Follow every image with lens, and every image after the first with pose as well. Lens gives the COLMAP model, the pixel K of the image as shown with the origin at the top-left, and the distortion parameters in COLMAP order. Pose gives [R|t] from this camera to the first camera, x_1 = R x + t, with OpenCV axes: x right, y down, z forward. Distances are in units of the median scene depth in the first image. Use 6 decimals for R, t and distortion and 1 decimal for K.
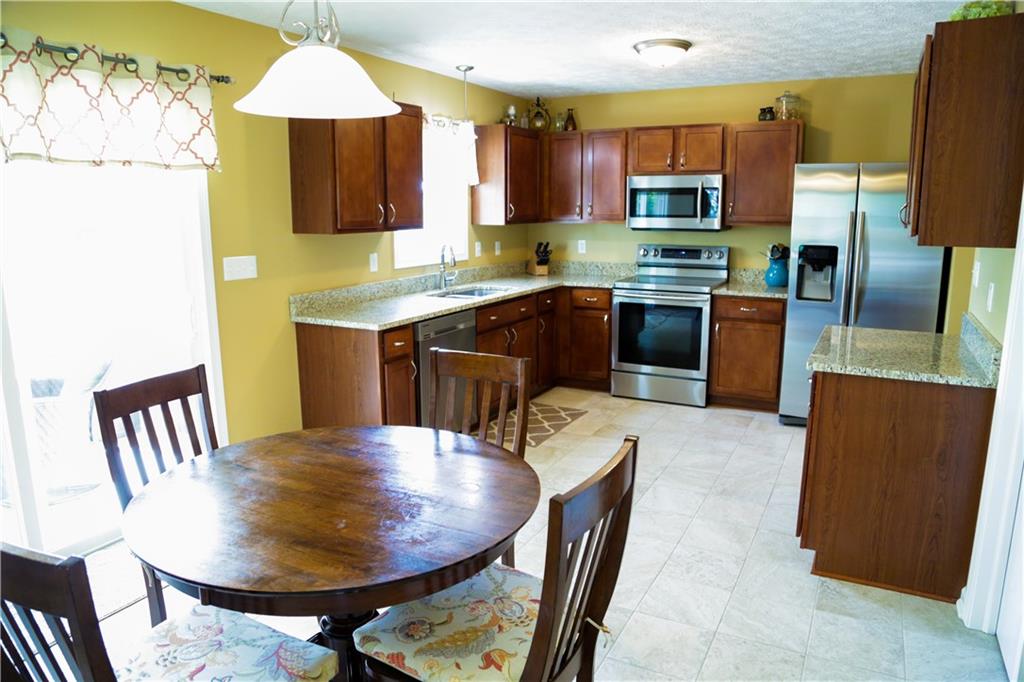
lens RADIAL K [[693.1, 0, 512.7], [0, 693.1, 342.0], [0, 0, 1]] dist [-0.105110, 0.036850]
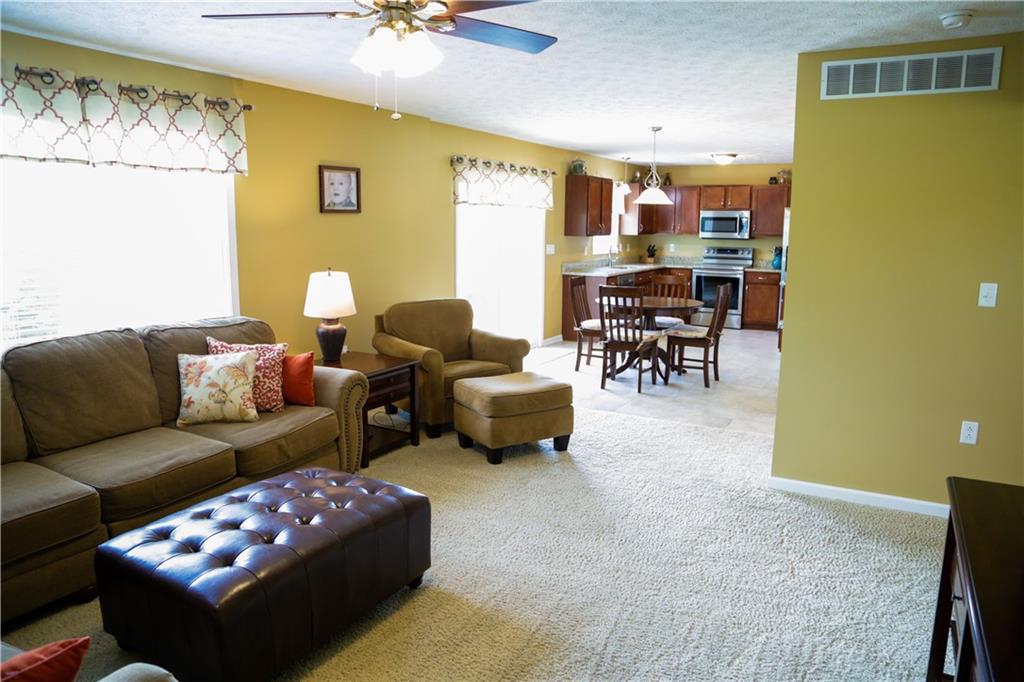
lens RADIAL K [[693.1, 0, 512.2], [0, 693.1, 339.7], [0, 0, 1]] dist [-0.105110, 0.036850]
pose [[0.999343, 0.015950, -0.032547, -0.307208], [-0.016728, 0.999577, -0.023776, 0.183387], [0.032154, 0.024304, 0.999187, -0.975592]]
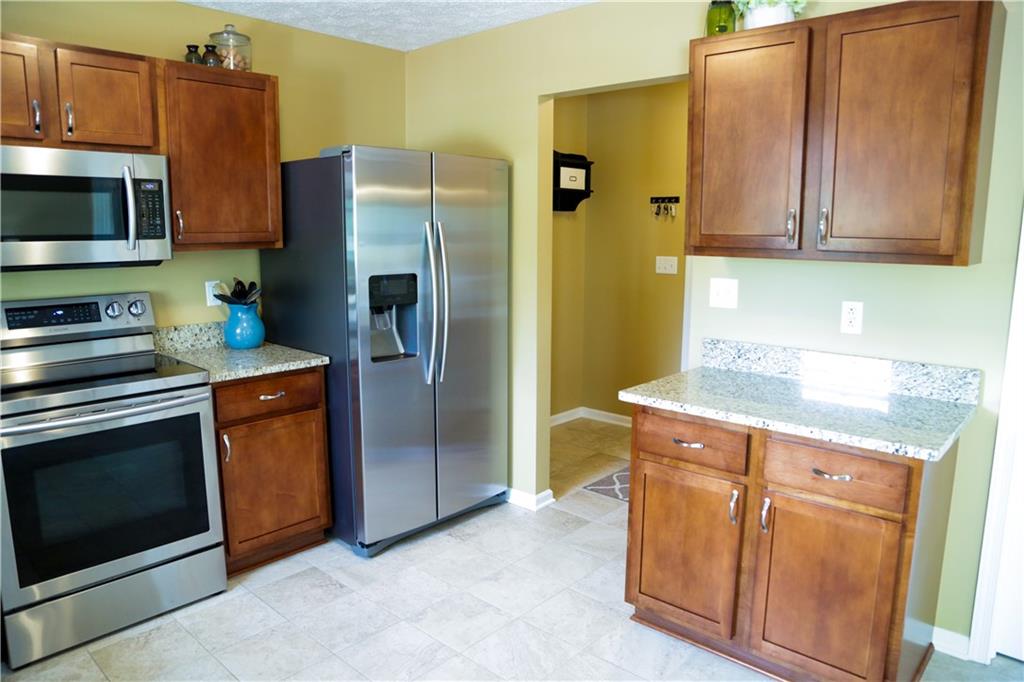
lens RADIAL K [[693.1, 0, 508.0], [0, 693.1, 342.9], [0, 0, 1]] dist [-0.105110, 0.036850]
pose [[0.247428, -0.150893, 0.957084, -0.140804], [0.182374, 0.977396, 0.106947, -0.110719], [-0.951588, 0.148085, 0.269354, 0.622644]]
